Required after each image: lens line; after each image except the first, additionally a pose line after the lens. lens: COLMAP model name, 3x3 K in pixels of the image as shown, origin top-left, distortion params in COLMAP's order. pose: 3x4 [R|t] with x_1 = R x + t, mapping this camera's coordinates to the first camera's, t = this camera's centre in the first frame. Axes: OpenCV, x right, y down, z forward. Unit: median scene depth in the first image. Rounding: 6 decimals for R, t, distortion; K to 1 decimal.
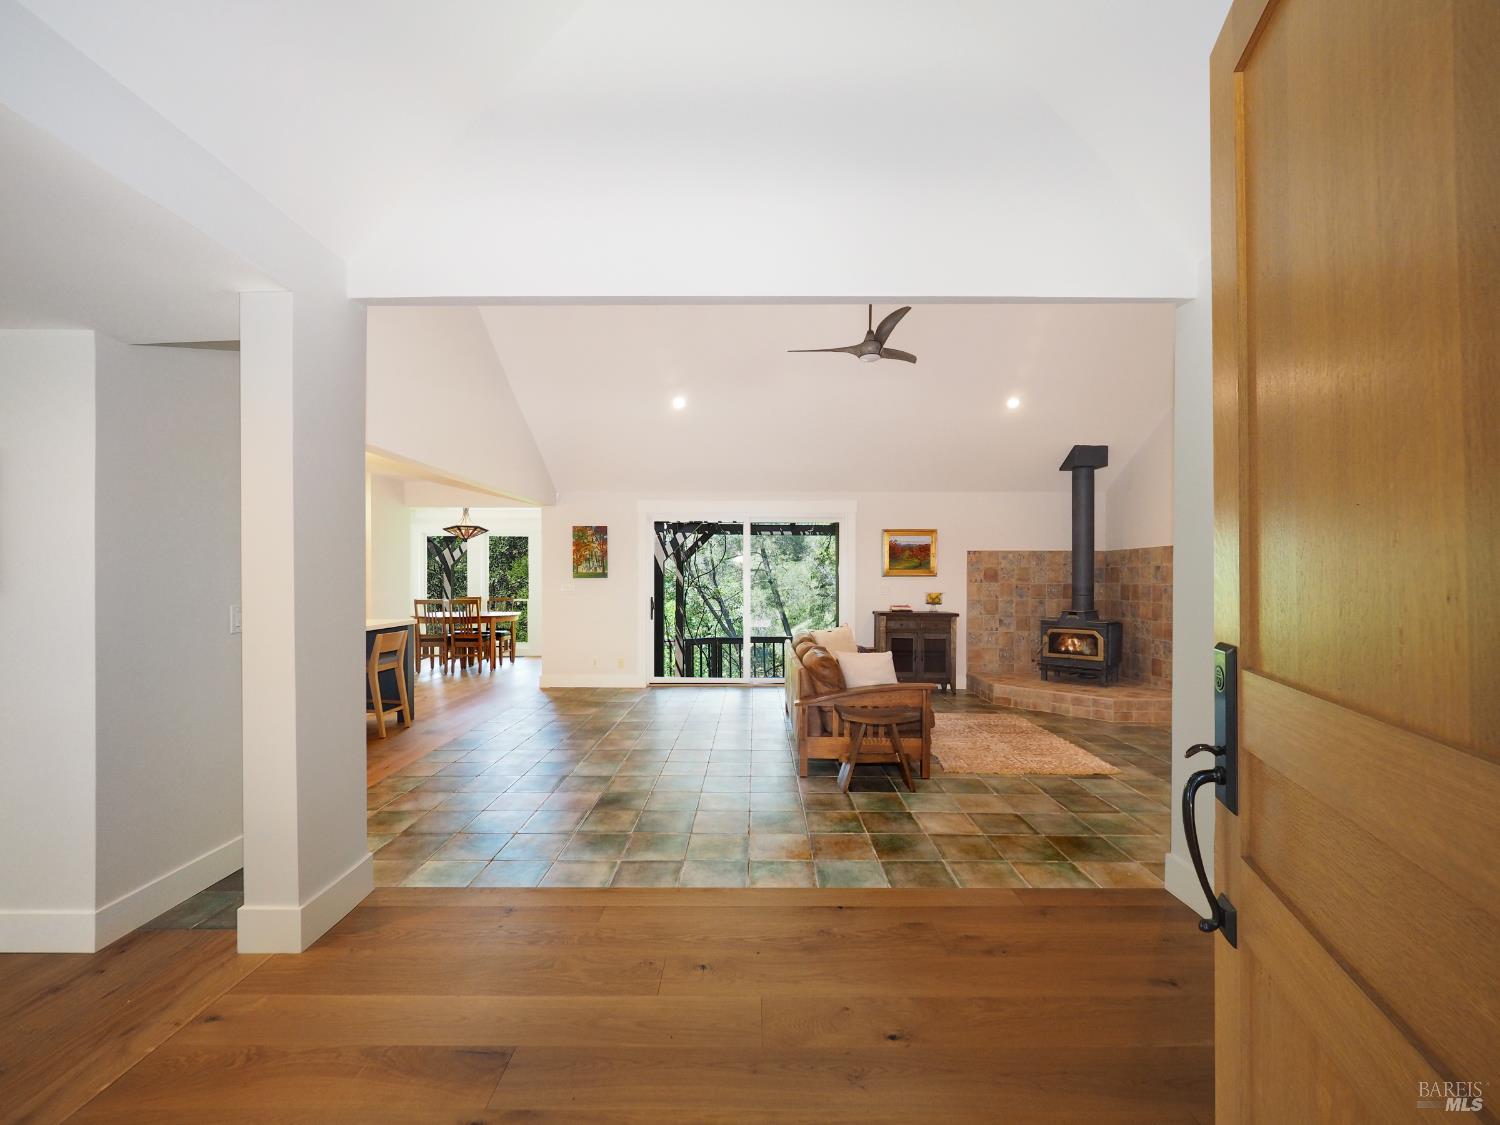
lens RADIAL K [[623.7, 0, 804.2], [0, 623.7, 576.6], [0, 0, 1]] dist [-0.036142, -0.000006]
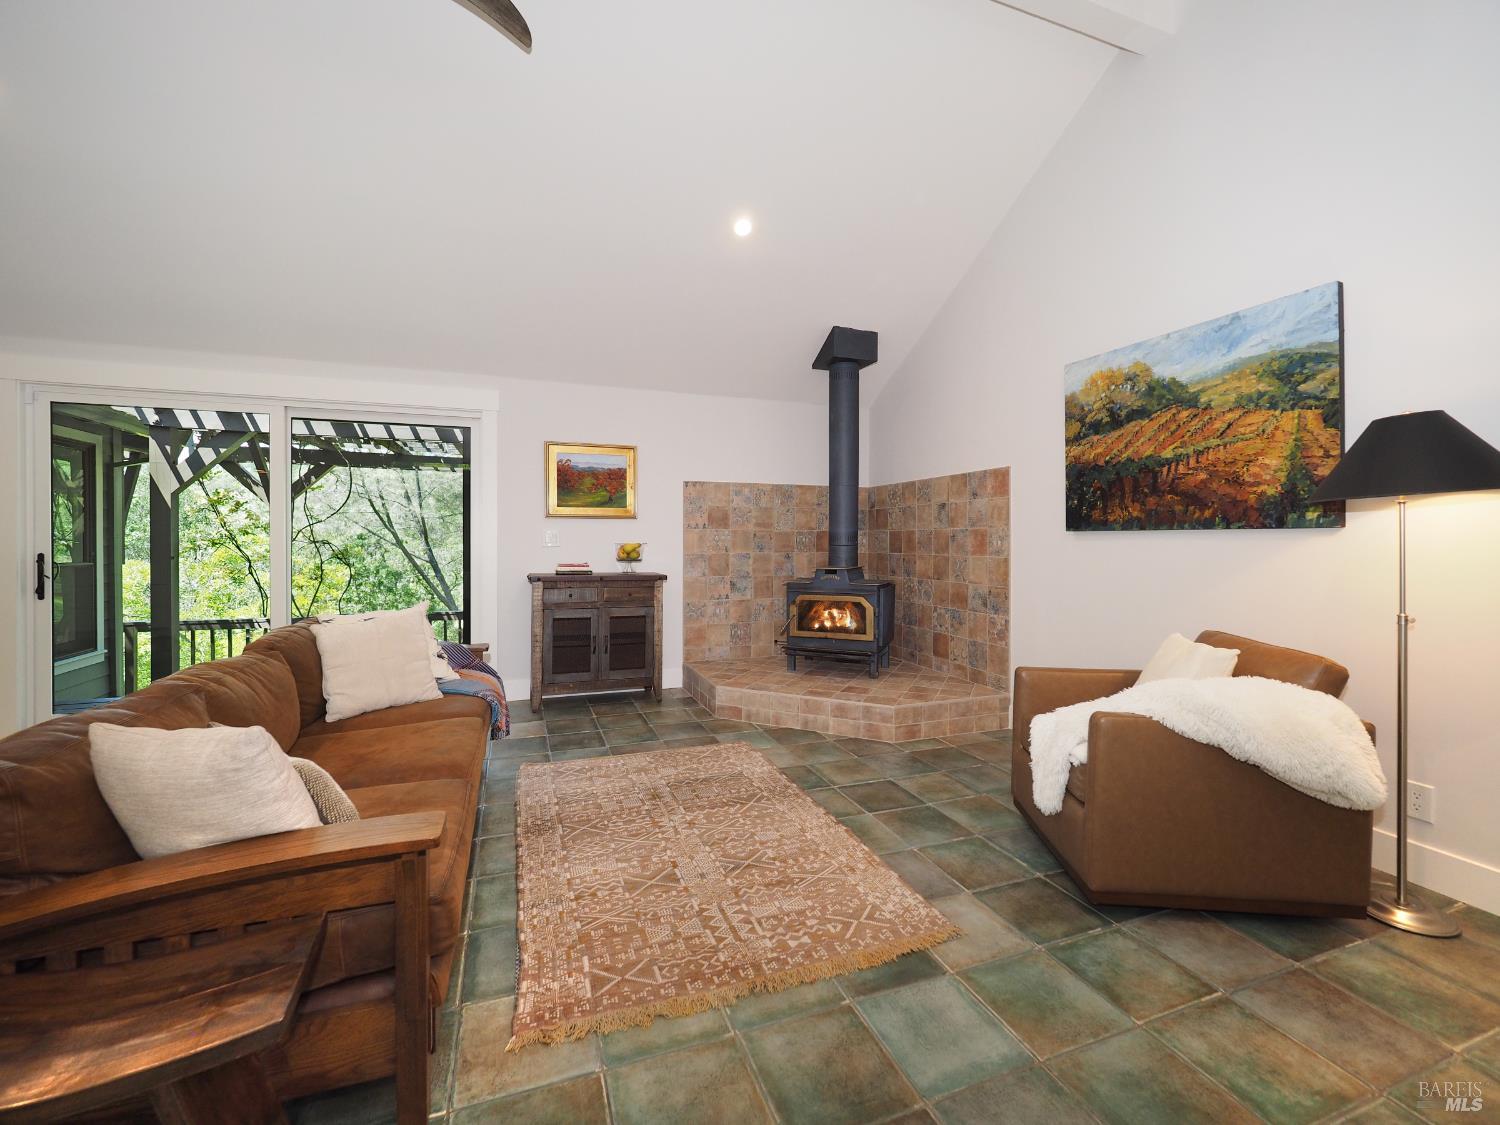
lens RADIAL K [[622.2, 0, 759.1], [0, 622.2, 548.9], [0, 0, 1]] dist [-0.000863, 0.000062]
pose [[0.952007, -0.007660, 0.305980, 0.143536], [0.001735, 0.999806, 0.019631, 0.019709], [-0.306071, -0.018157, 0.951835, 0.359291]]
